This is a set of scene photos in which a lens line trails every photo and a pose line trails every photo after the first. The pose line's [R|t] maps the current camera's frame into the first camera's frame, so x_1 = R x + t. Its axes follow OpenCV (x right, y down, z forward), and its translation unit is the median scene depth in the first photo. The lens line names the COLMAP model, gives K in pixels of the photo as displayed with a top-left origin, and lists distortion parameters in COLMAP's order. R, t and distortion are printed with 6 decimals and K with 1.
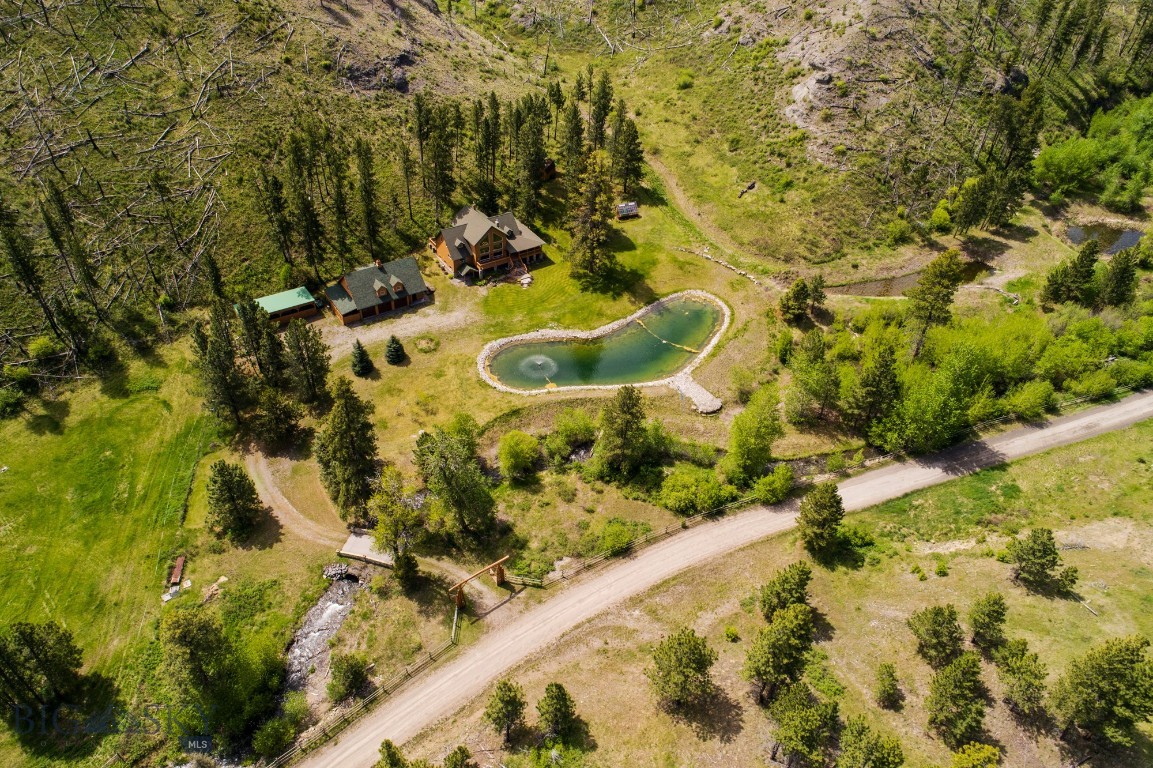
lens RADIAL K [[774.5, 0, 576.9], [0, 774.5, 386.0], [0, 0, 1]] dist [-0.003964, 0.006872]
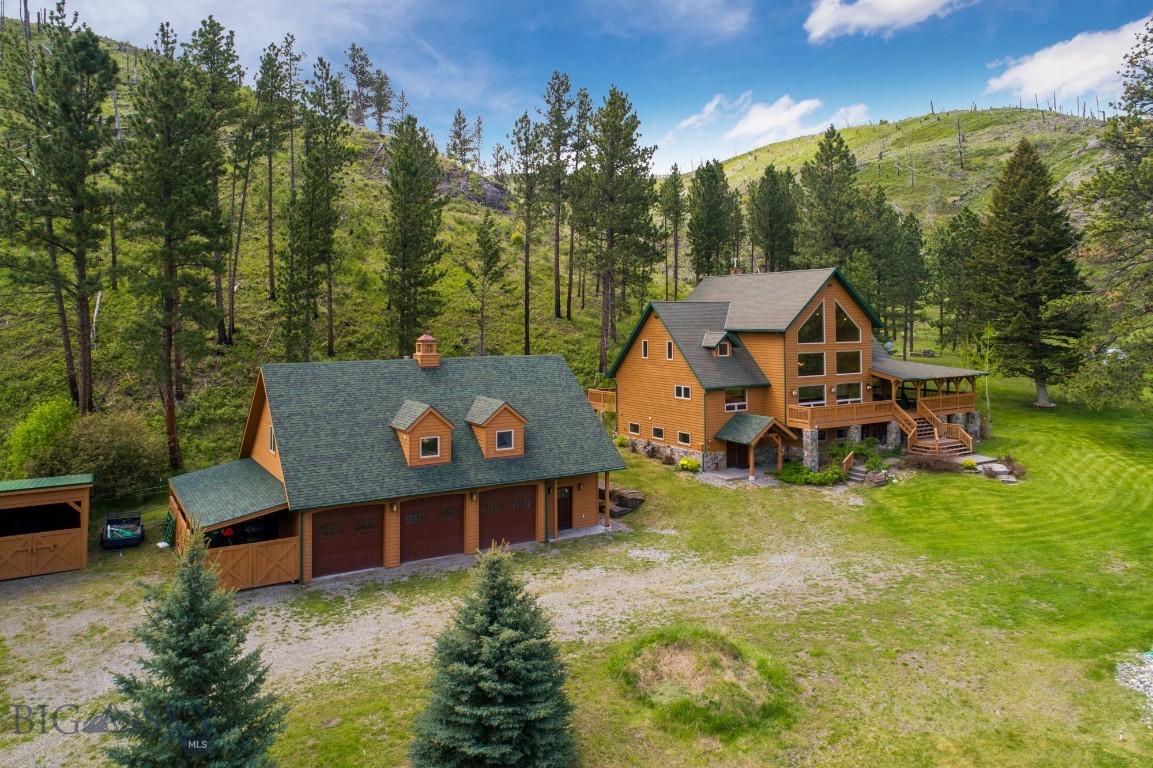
lens RADIAL K [[774.5, 0, 573.9], [0, 774.5, 376.8], [0, 0, 1]] dist [-0.003964, 0.006872]
pose [[0.997594, -0.059092, -0.036249, -0.186510], [0.026400, 0.807325, -0.589516, -0.013078], [0.064100, 0.587140, 0.806943, 0.752867]]
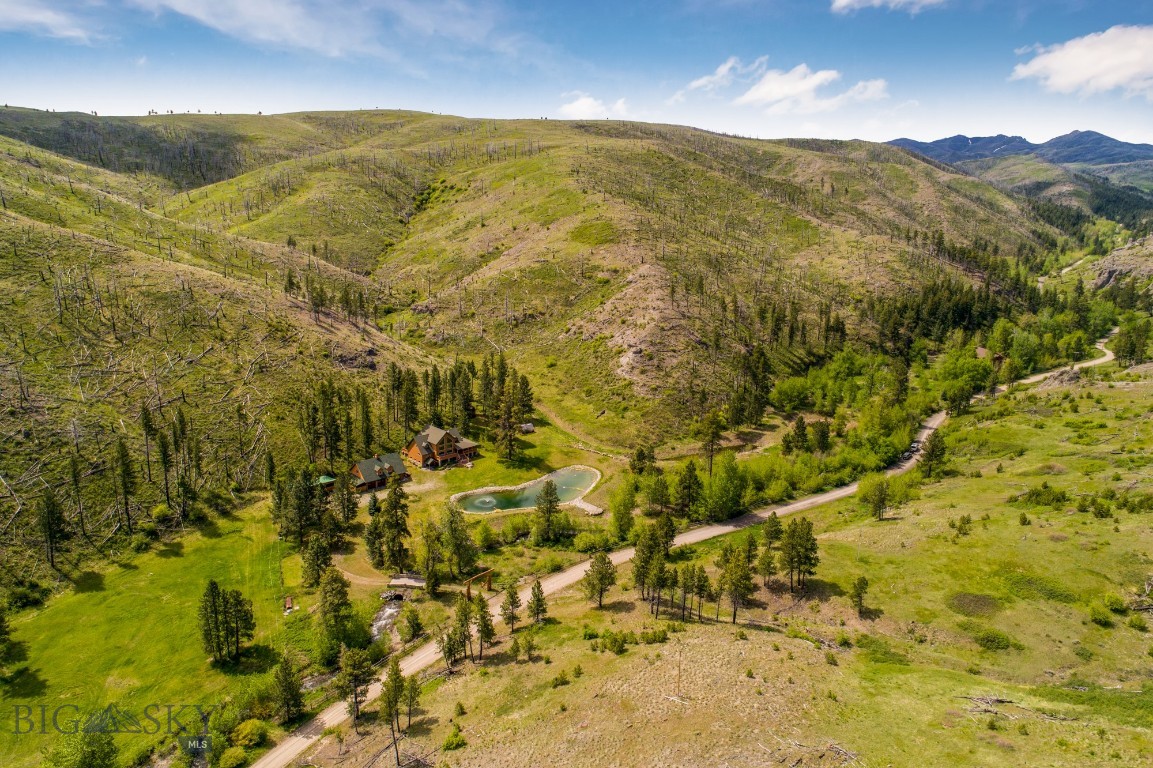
lens RADIAL K [[774.5, 0, 580.0], [0, 774.5, 383.0], [0, 0, 1]] dist [-0.003964, 0.006872]
pose [[0.980253, -0.057729, 0.189131, -0.129424], [0.131995, 0.903192, -0.408439, 0.369281], [-0.147243, 0.425338, 0.892977, -0.478353]]
